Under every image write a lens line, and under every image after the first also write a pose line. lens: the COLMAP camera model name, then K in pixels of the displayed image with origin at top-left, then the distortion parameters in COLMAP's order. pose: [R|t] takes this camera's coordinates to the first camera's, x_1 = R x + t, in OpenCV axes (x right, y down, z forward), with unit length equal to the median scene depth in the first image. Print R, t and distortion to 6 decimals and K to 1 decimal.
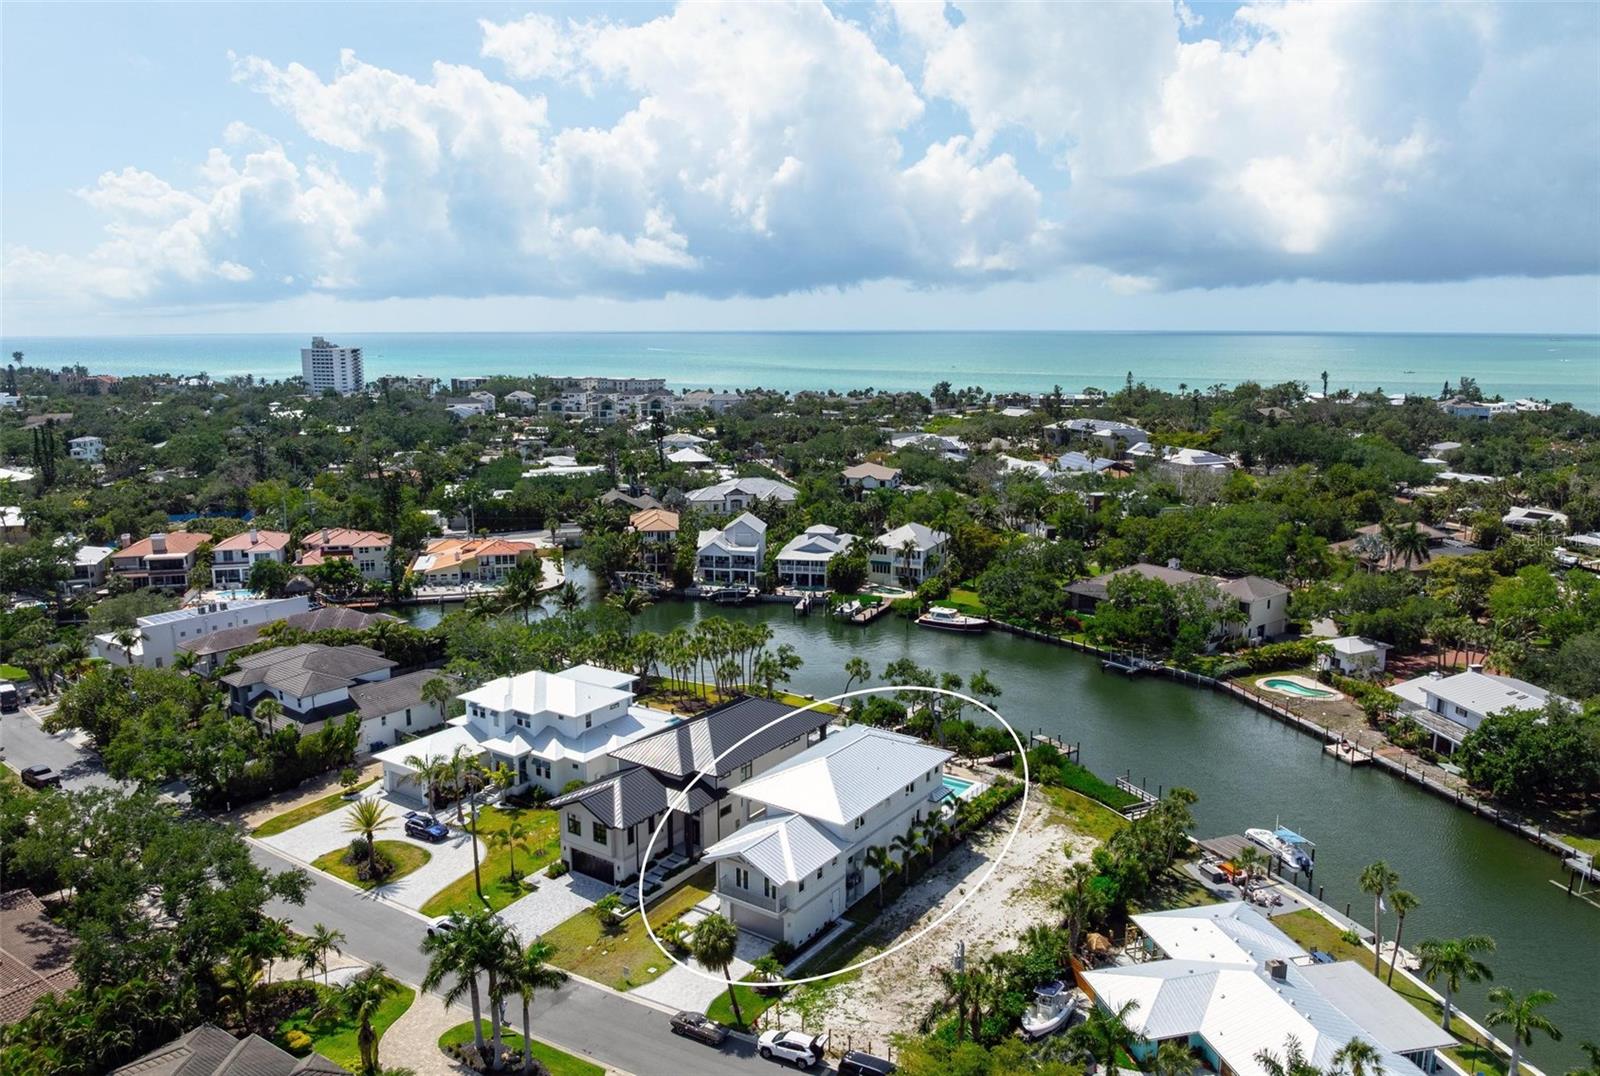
lens RADIAL K [[1119.2, 0, 798.5], [0, 1119.2, 551.9], [0, 0, 1]] dist [-0.040181, 0.008517]
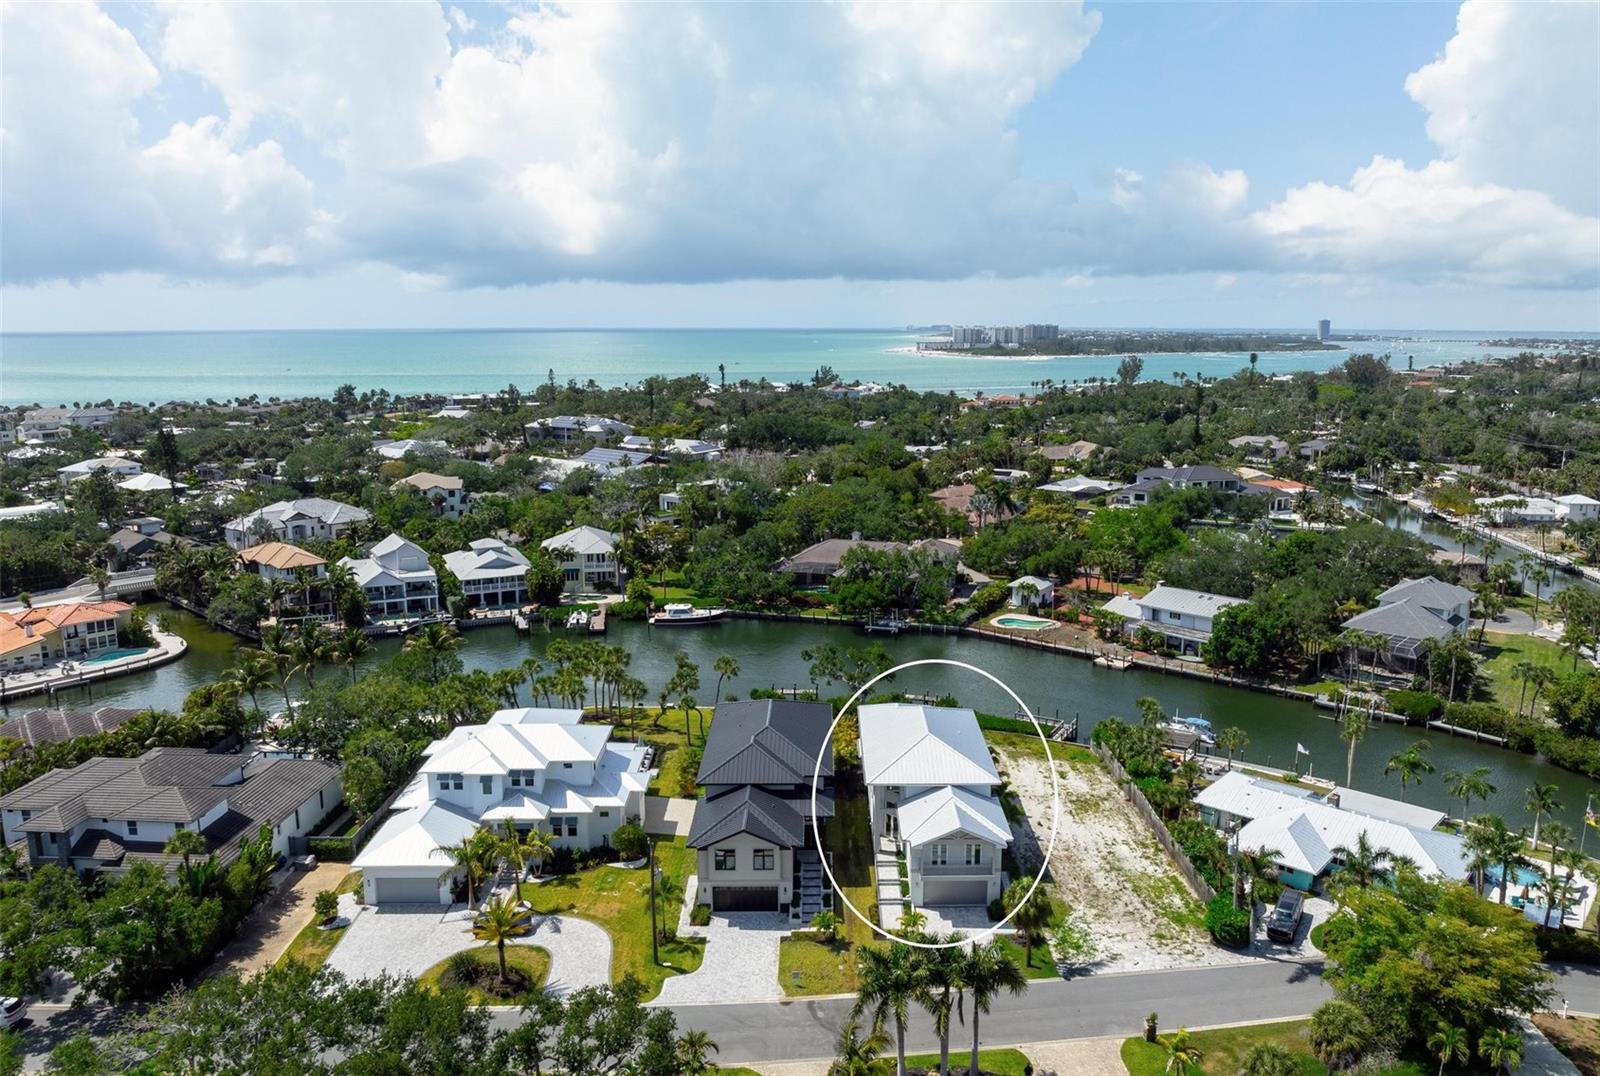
lens RADIAL K [[1119.2, 0, 815.5], [0, 1119.2, 553.9], [0, 0, 1]] dist [-0.040181, 0.008517]
pose [[0.817586, -0.114467, 0.564314, -0.310734], [0.112836, 0.992890, 0.037923, -0.017641], [-0.564642, 0.032669, 0.824689, 0.088500]]
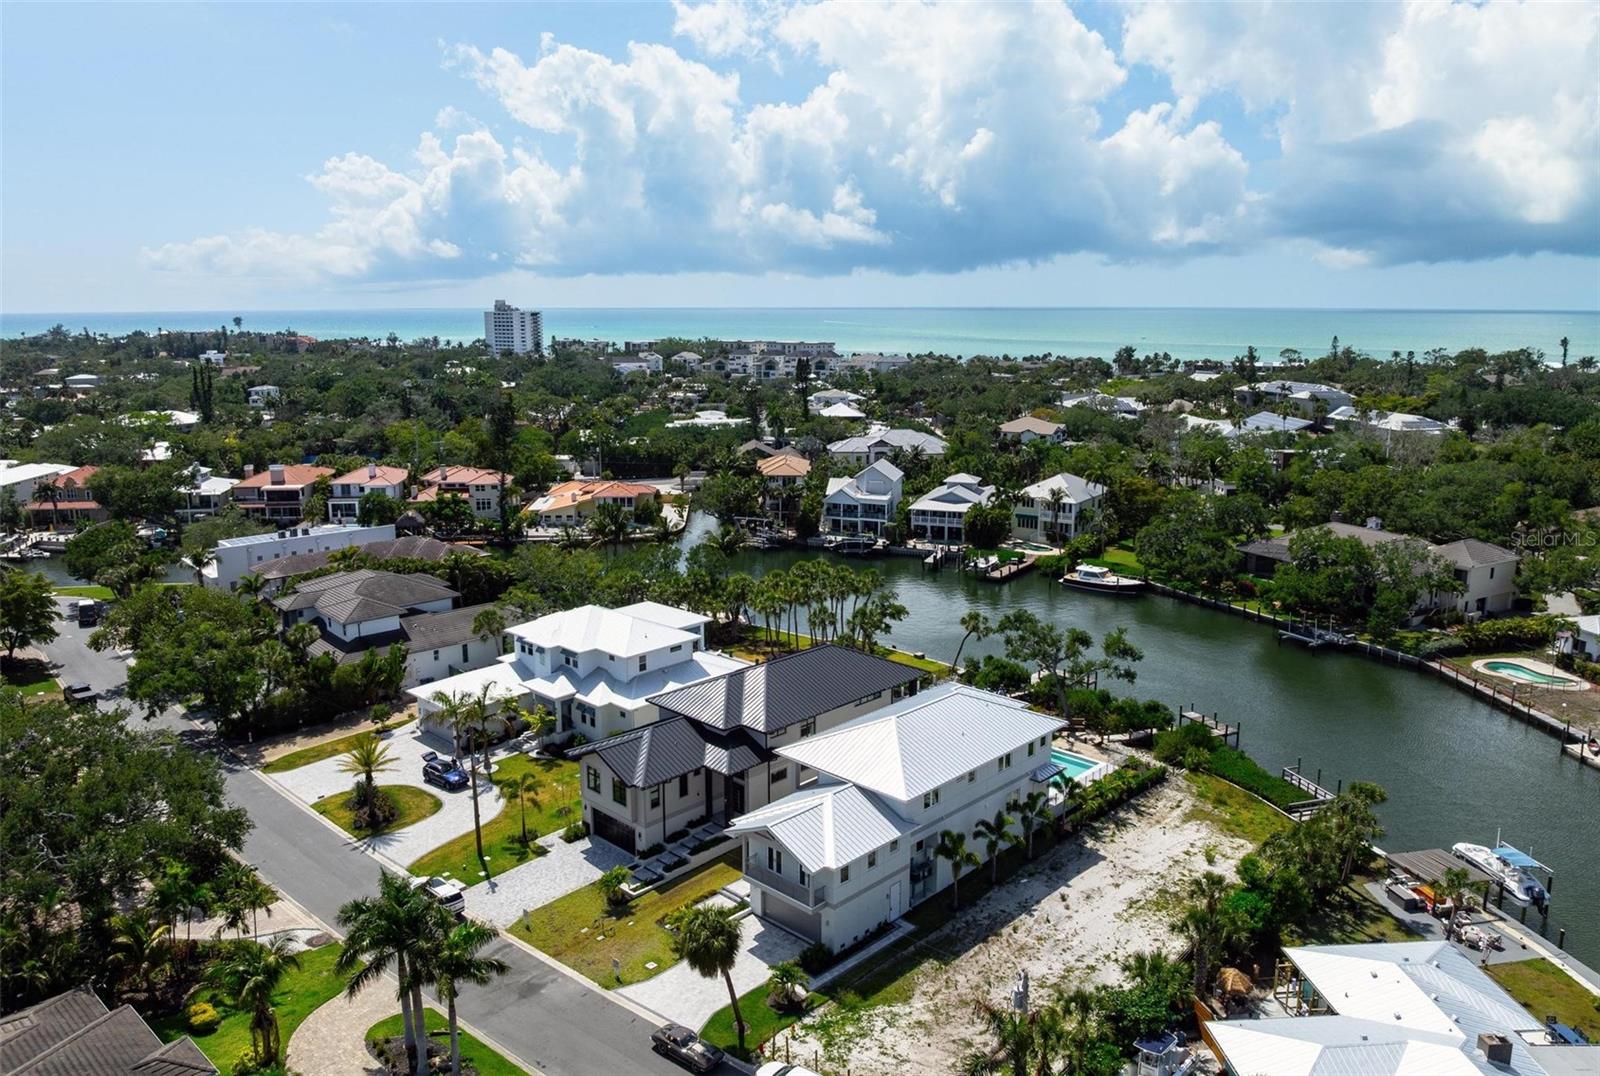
lens RADIAL K [[1119.2, 0, 802.3], [0, 1119.2, 546.5], [0, 0, 1]] dist [-0.040181, 0.008517]
pose [[0.987334, 0.032698, -0.155252, 0.038097], [-0.030235, 0.999377, 0.018205, 0.024292], [0.155751, -0.013280, 0.987707, 0.097967]]
